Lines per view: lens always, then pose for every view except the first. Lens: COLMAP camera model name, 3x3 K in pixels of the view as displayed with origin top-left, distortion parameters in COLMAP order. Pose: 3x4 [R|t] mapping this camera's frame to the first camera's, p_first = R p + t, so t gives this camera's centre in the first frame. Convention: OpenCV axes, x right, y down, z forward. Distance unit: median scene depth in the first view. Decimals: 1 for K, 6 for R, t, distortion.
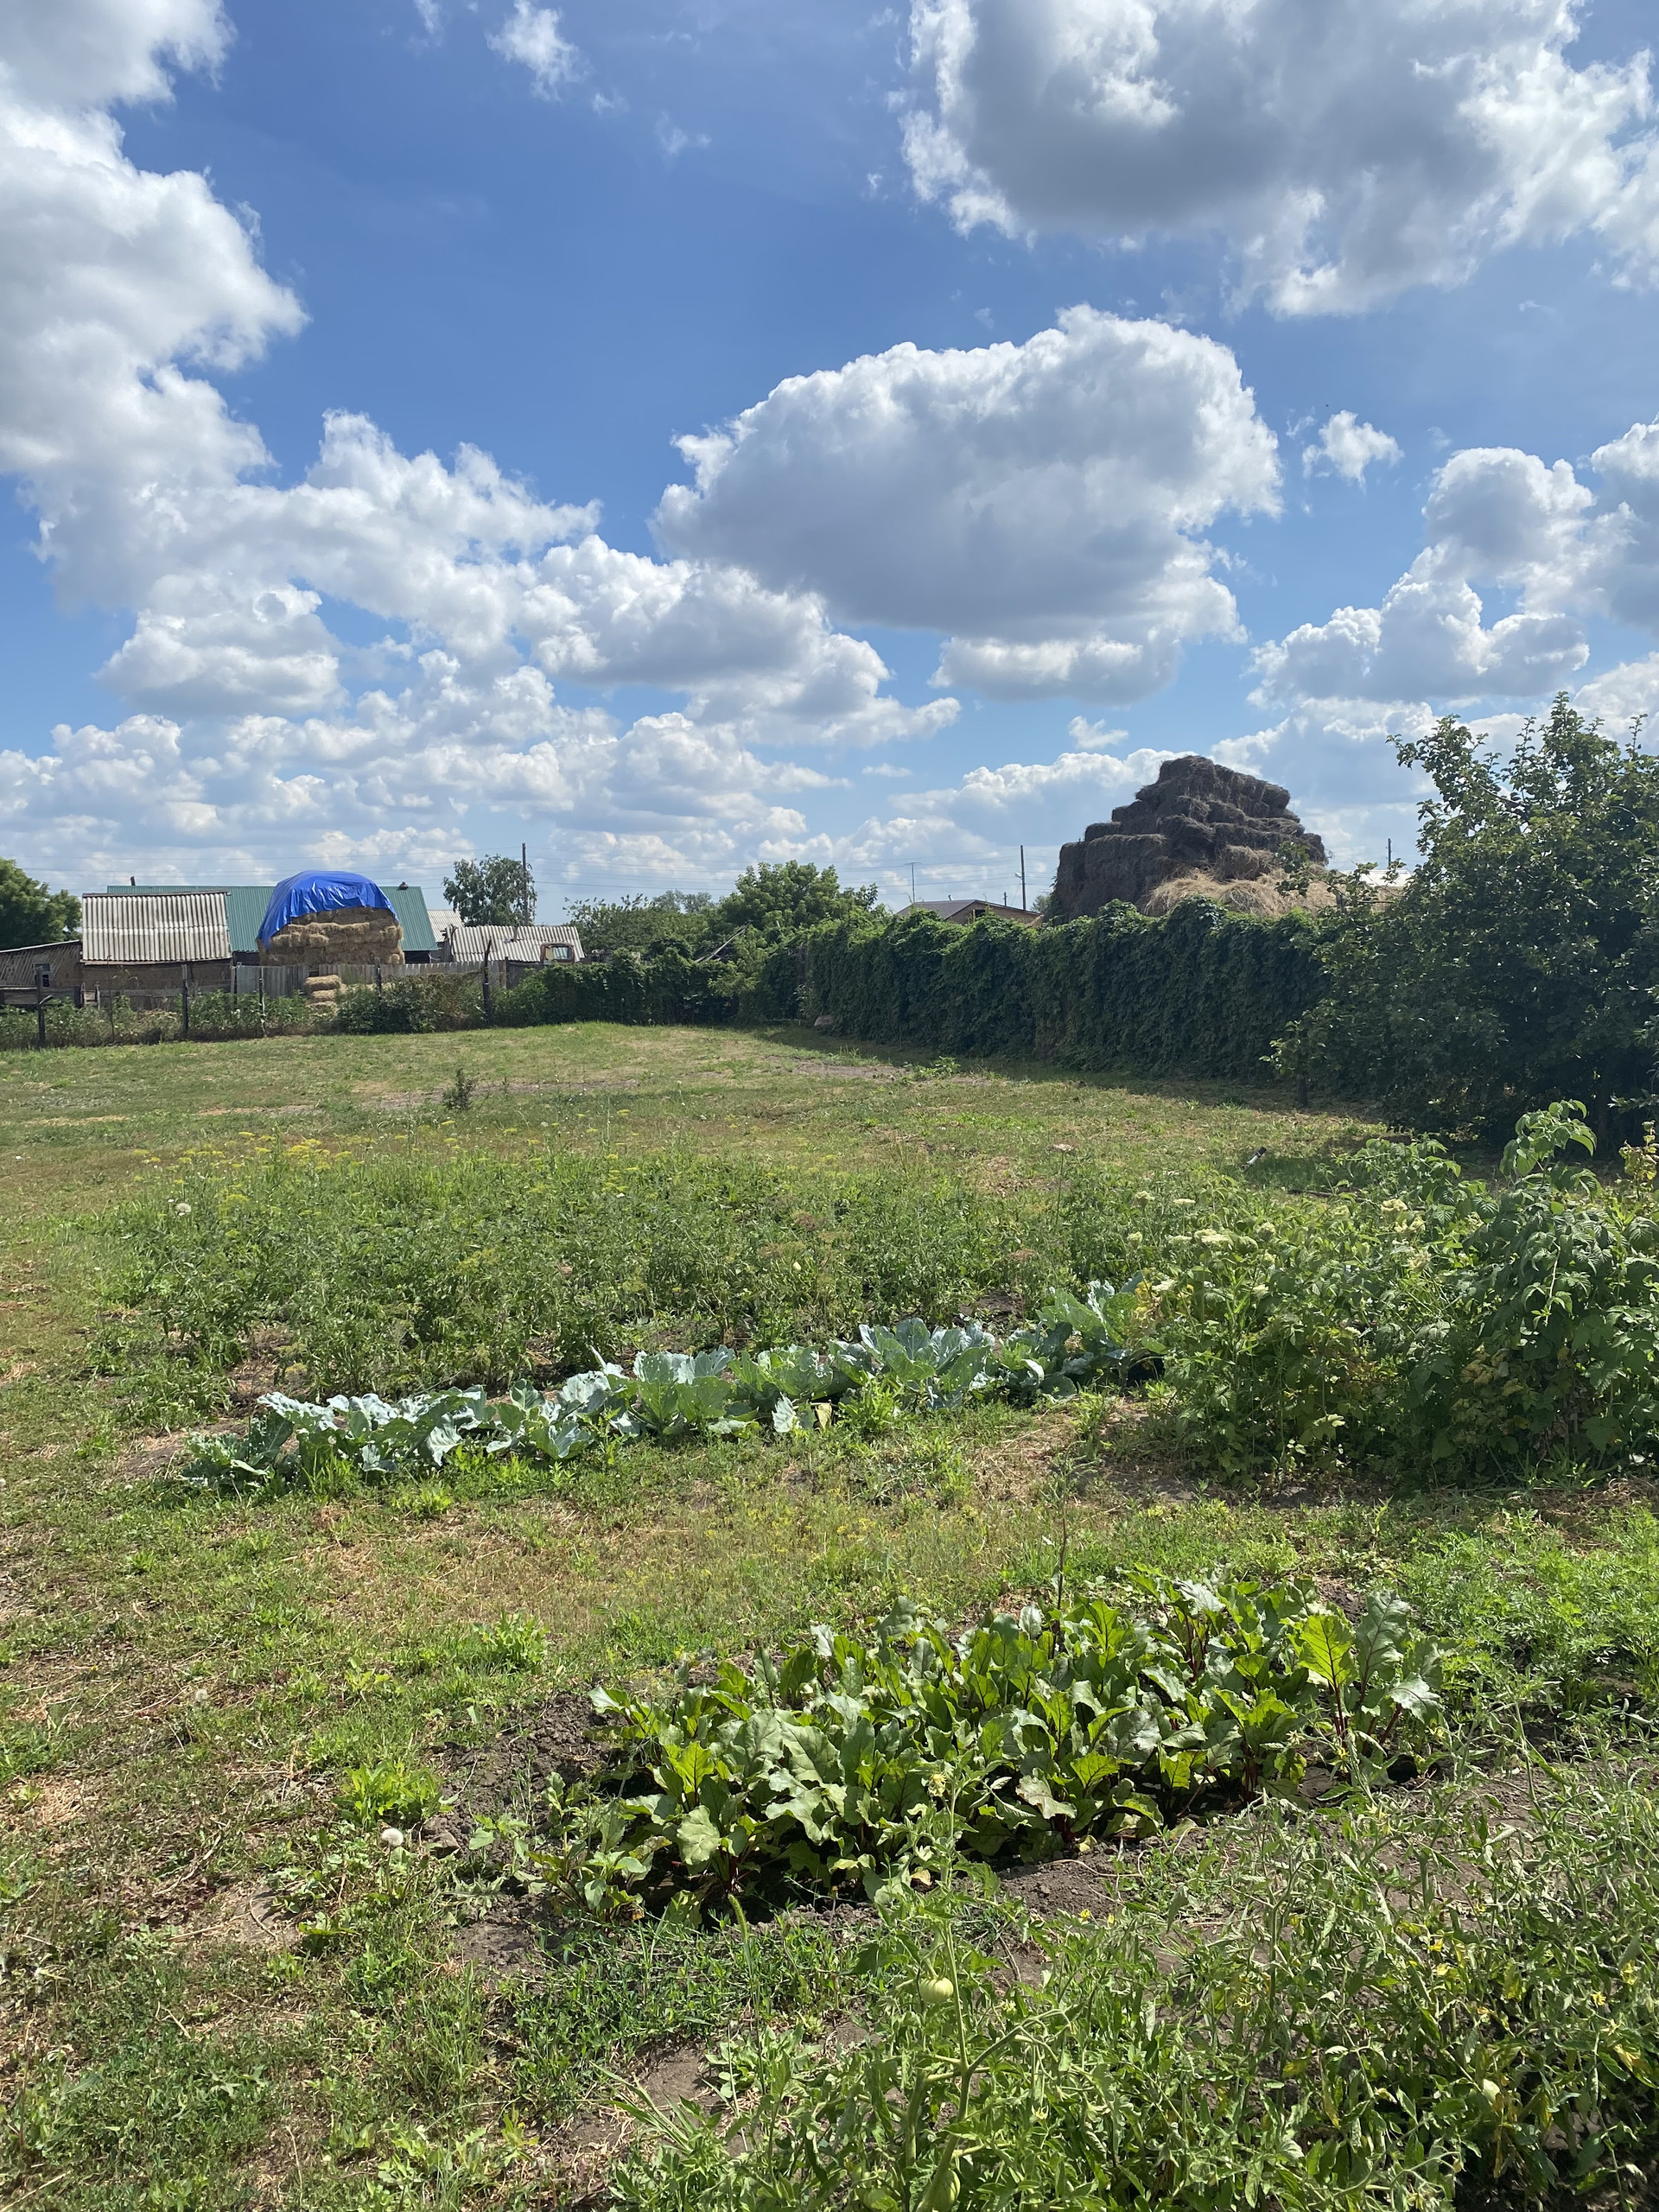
lens RADIAL K [[1659.6, 0, 802.9], [0, 1659.6, 1124.4], [0, 0, 1]] dist [0.027947, -0.025749]
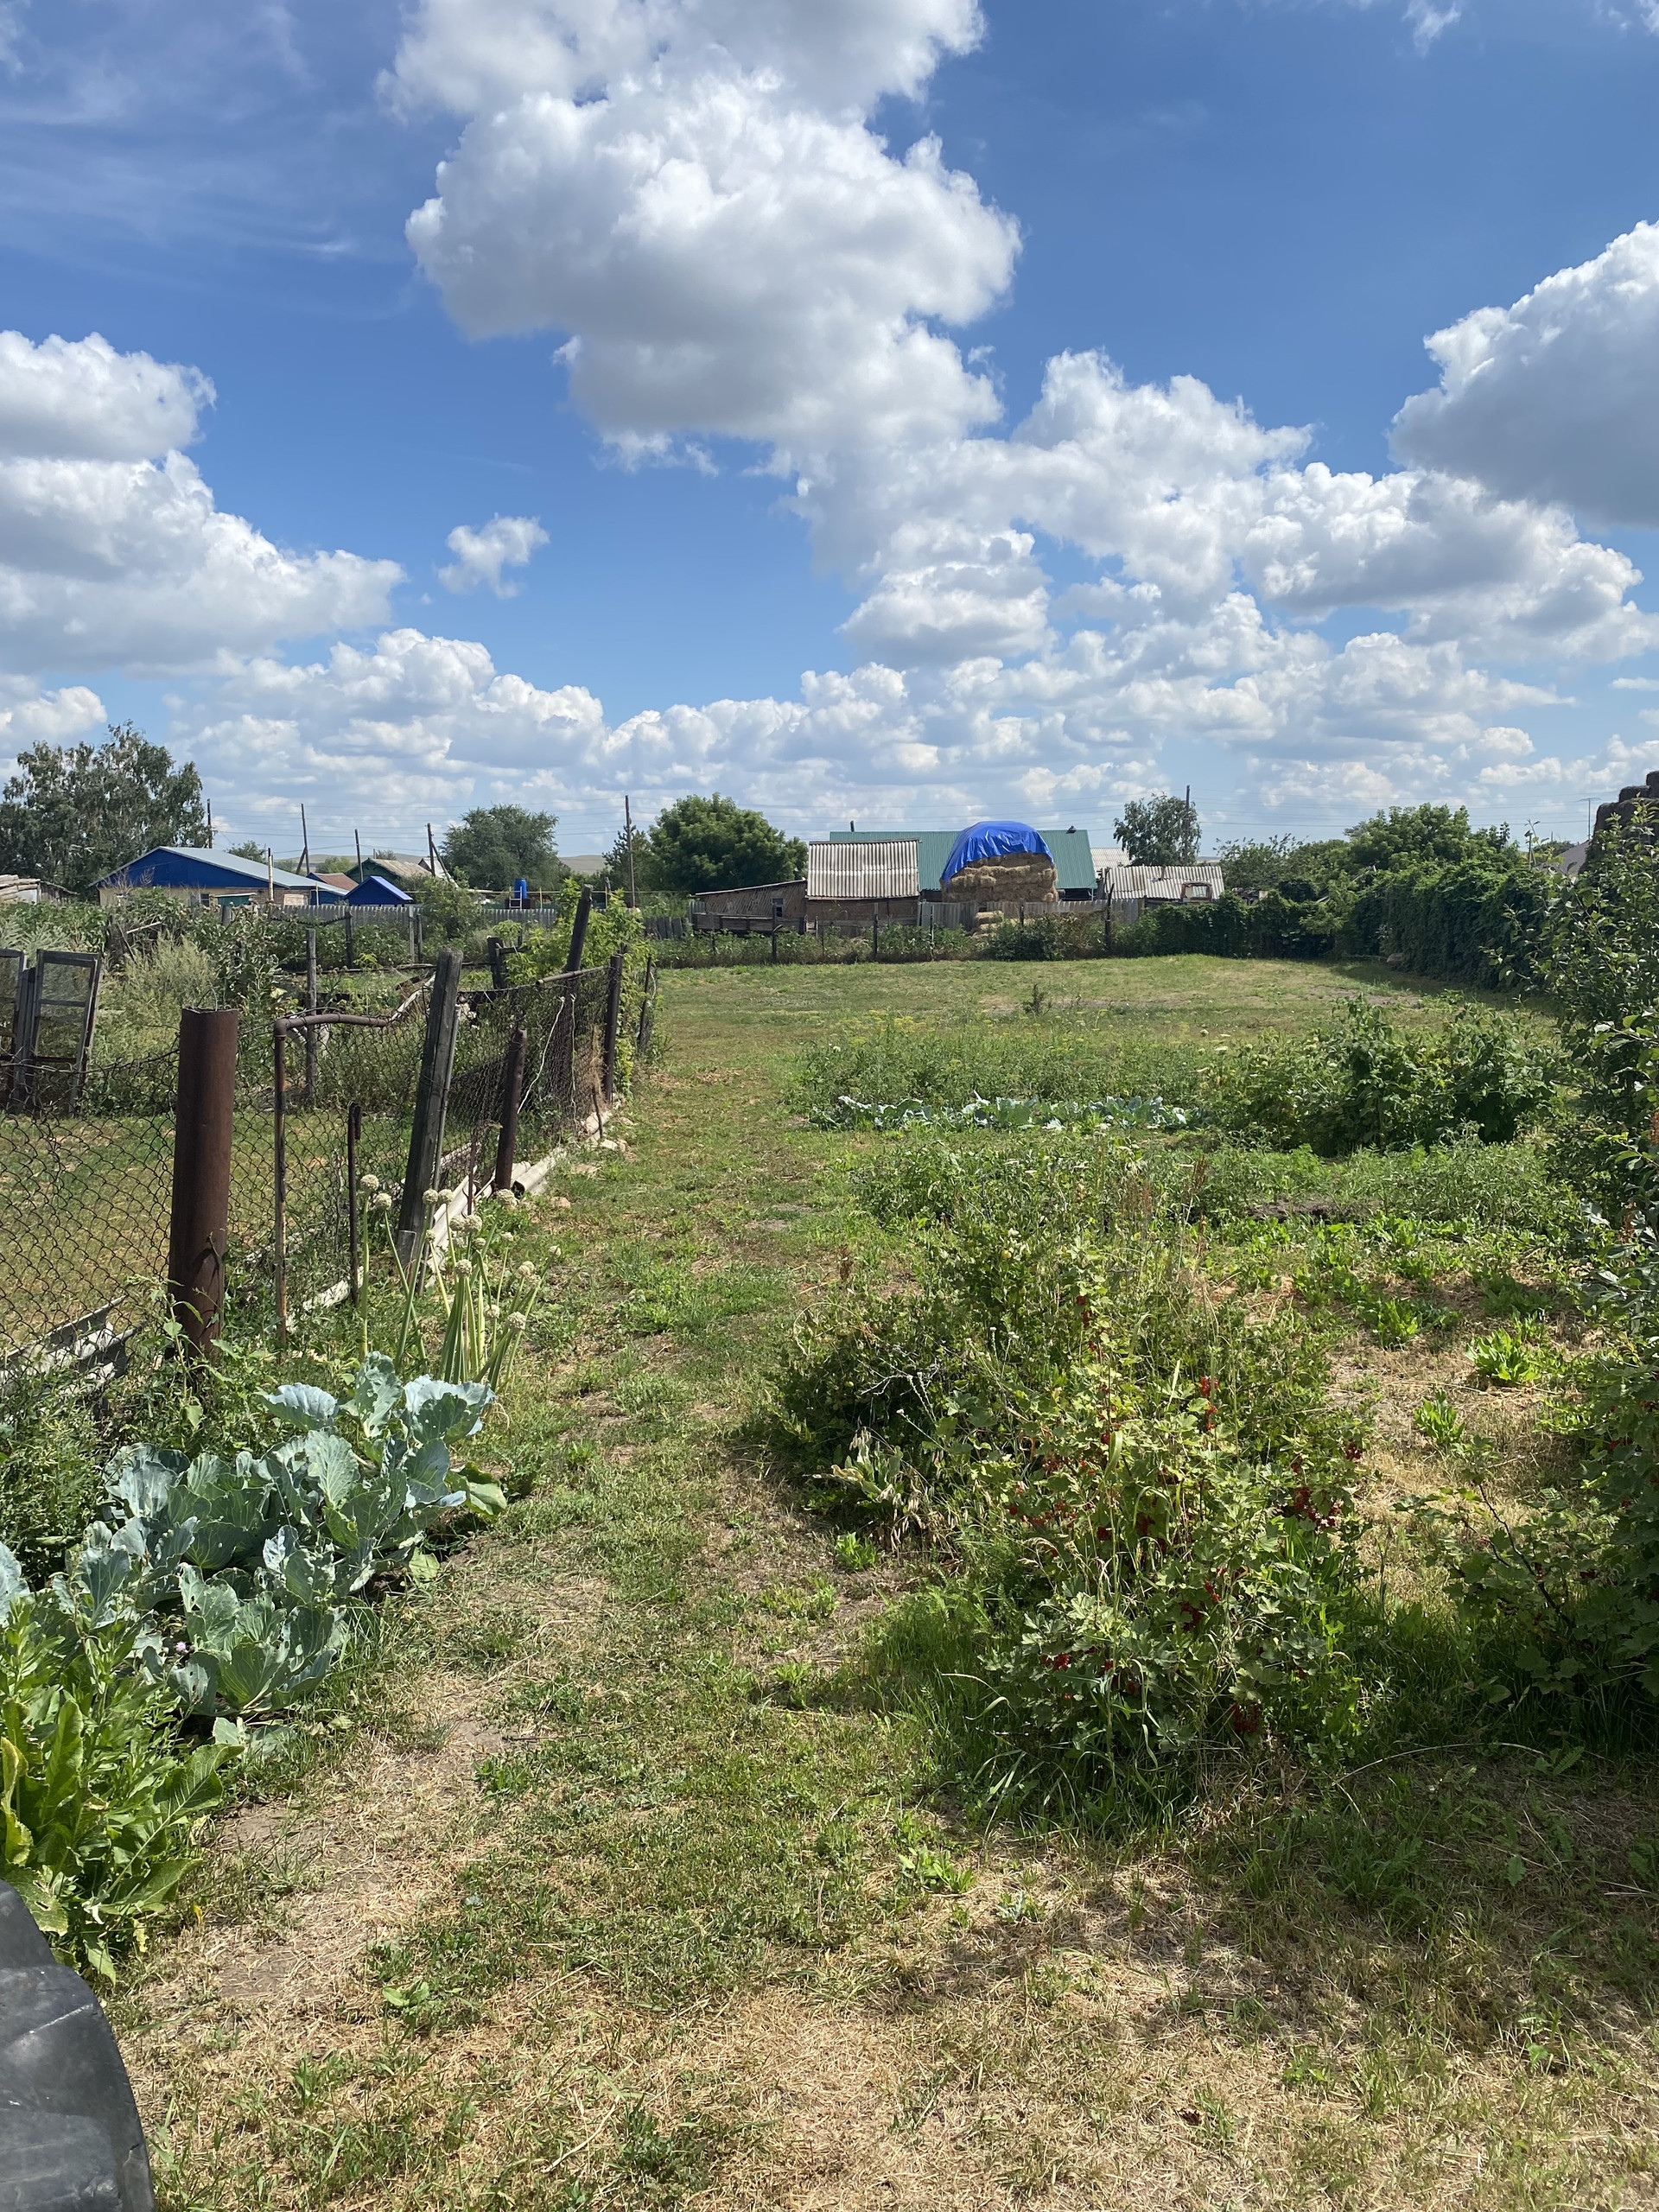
lens RADIAL K [[1659.6, 0, 824.3], [0, 1659.6, 1108.7], [0, 0, 1]] dist [0.027947, -0.025749]
pose [[0.920517, 0.057012, -0.386521, 0.061914], [-0.044341, 0.998149, 0.041627, 0.006961], [0.388179, -0.021180, 0.921341, -0.127216]]
